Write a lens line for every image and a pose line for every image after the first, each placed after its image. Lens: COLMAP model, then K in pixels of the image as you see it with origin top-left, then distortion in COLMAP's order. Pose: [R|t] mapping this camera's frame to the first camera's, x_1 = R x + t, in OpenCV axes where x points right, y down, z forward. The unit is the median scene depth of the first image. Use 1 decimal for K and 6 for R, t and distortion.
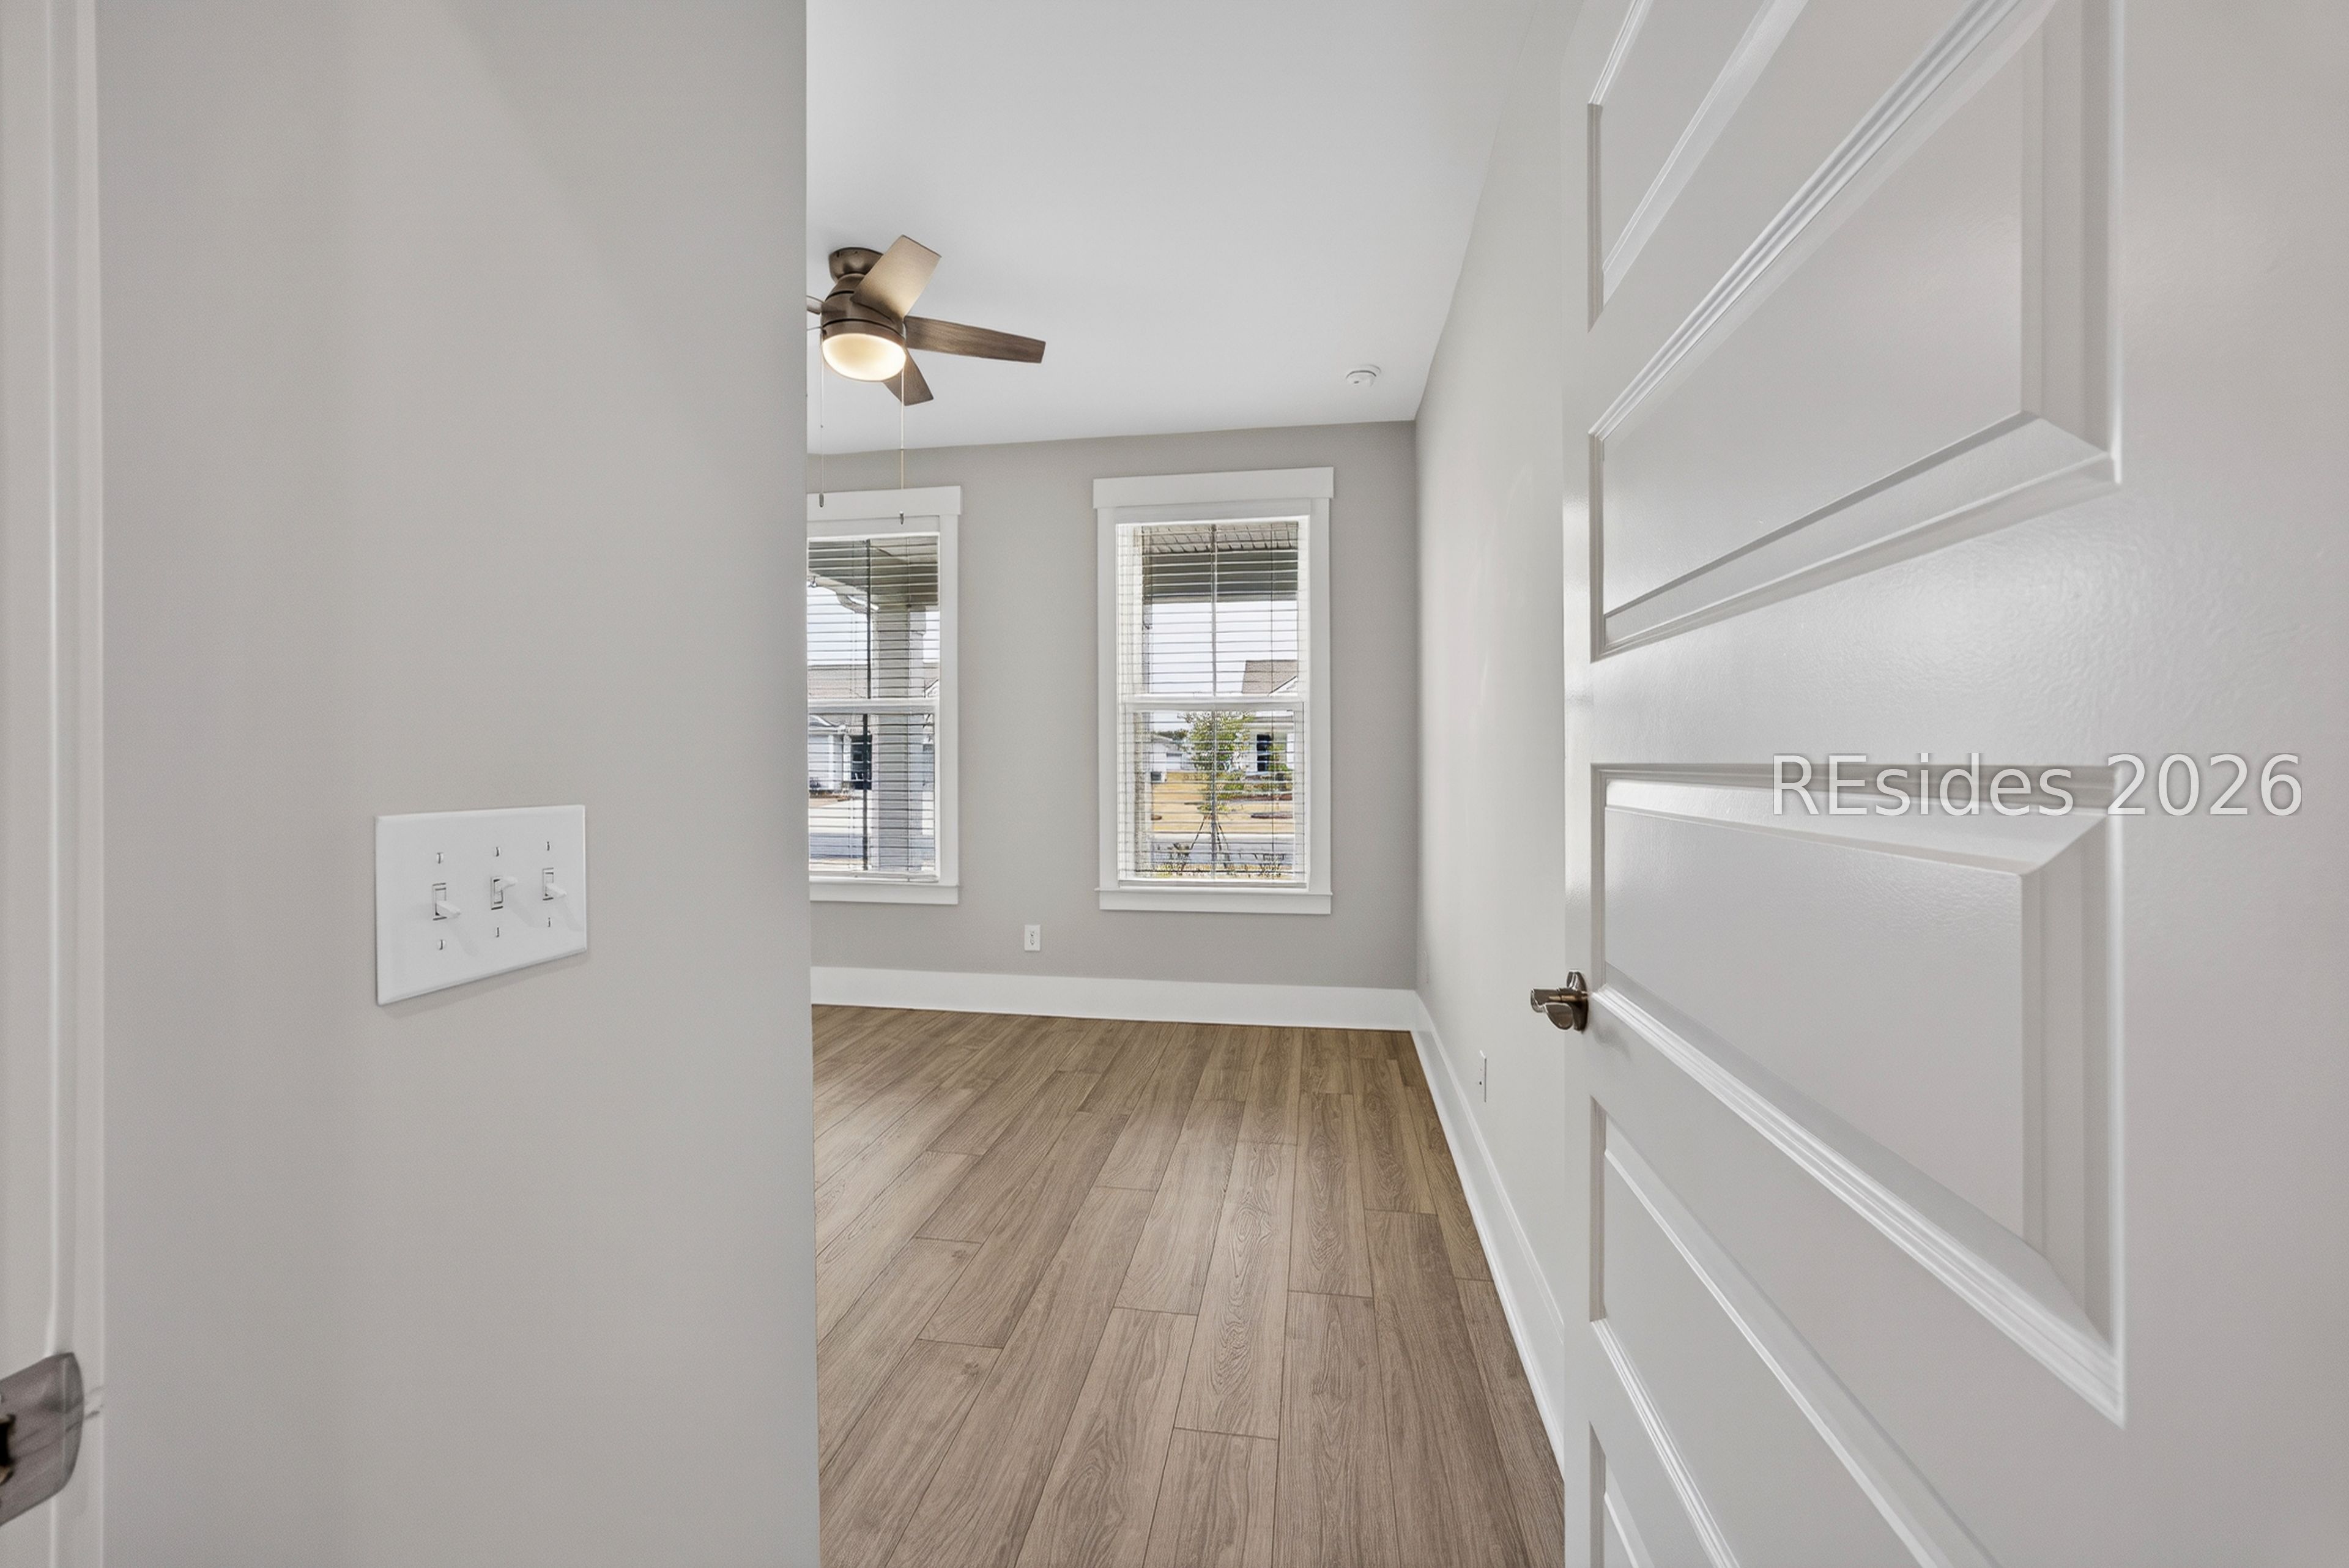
lens RADIAL K [[903.2, 0, 1170.5], [0, 903.2, 784.8], [0, 0, 1]] dist [-0.008491, 0.001504]
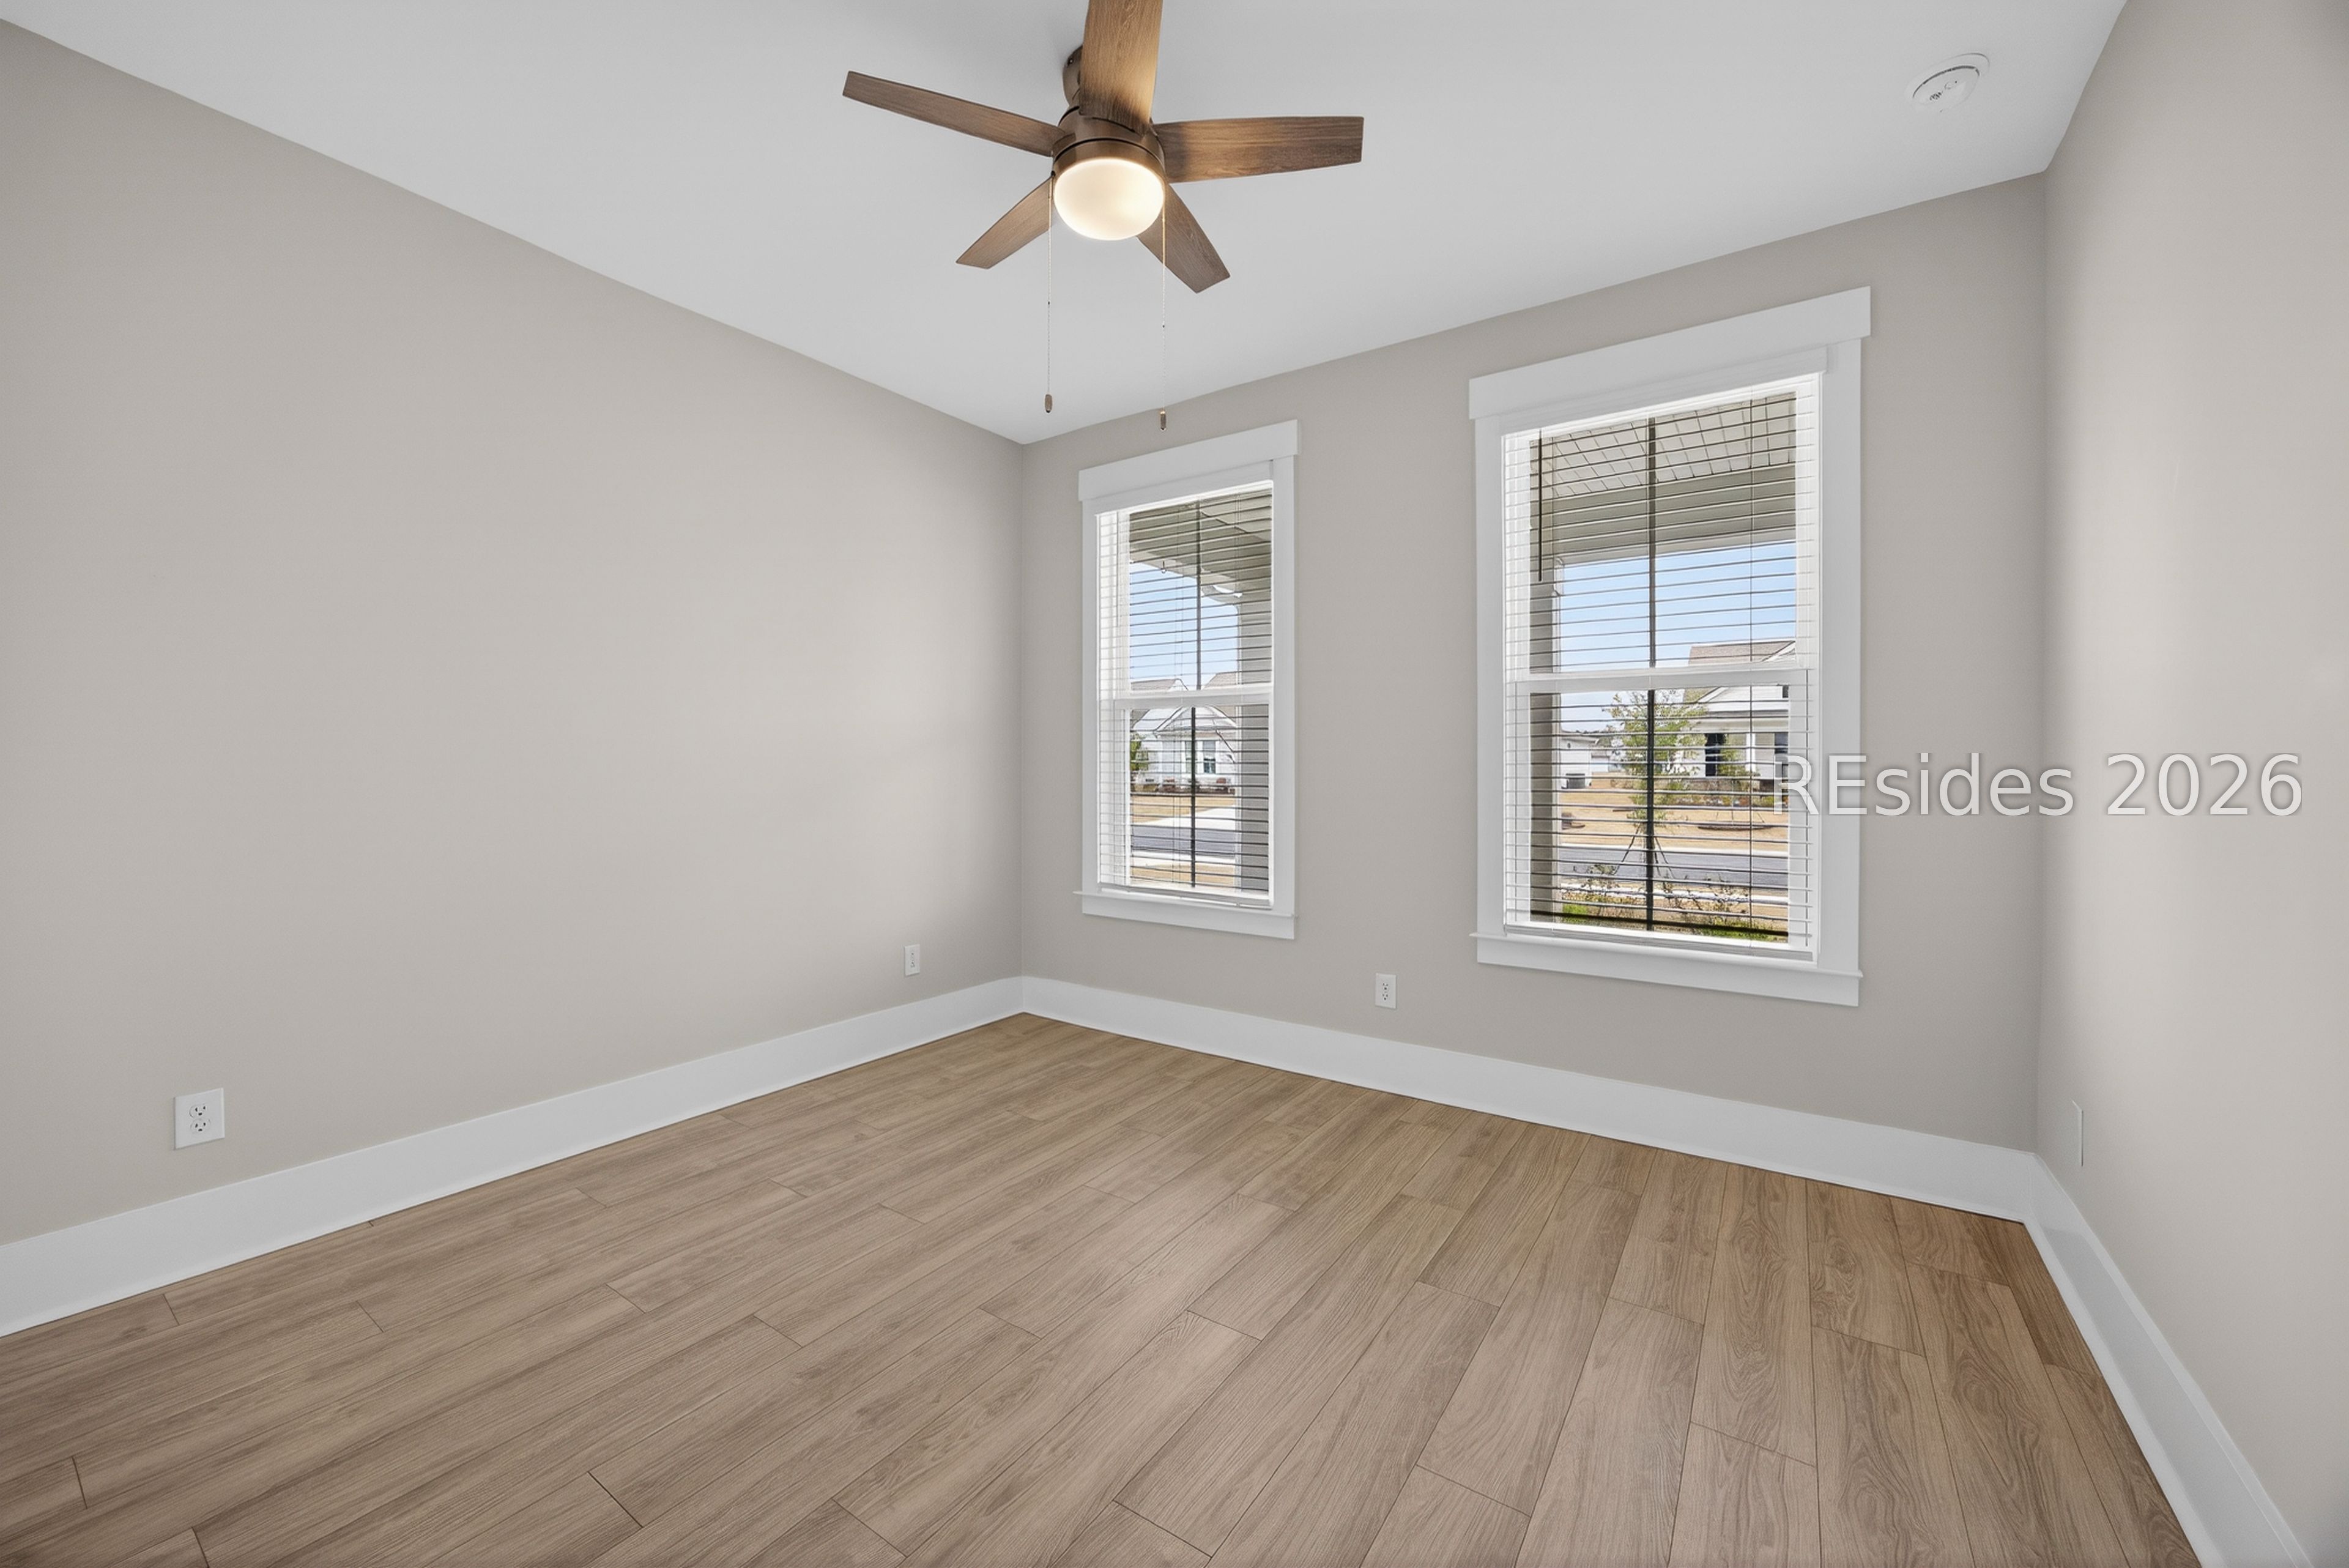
lens RADIAL K [[903.2, 0, 1173.4], [0, 903.2, 781.6], [0, 0, 1]] dist [-0.008491, 0.001504]
pose [[0.905389, 0.007191, -0.424523, 0.012426], [-0.010069, 0.999939, -0.004536, -0.004959], [0.424464, 0.008381, 0.905406, 0.273023]]
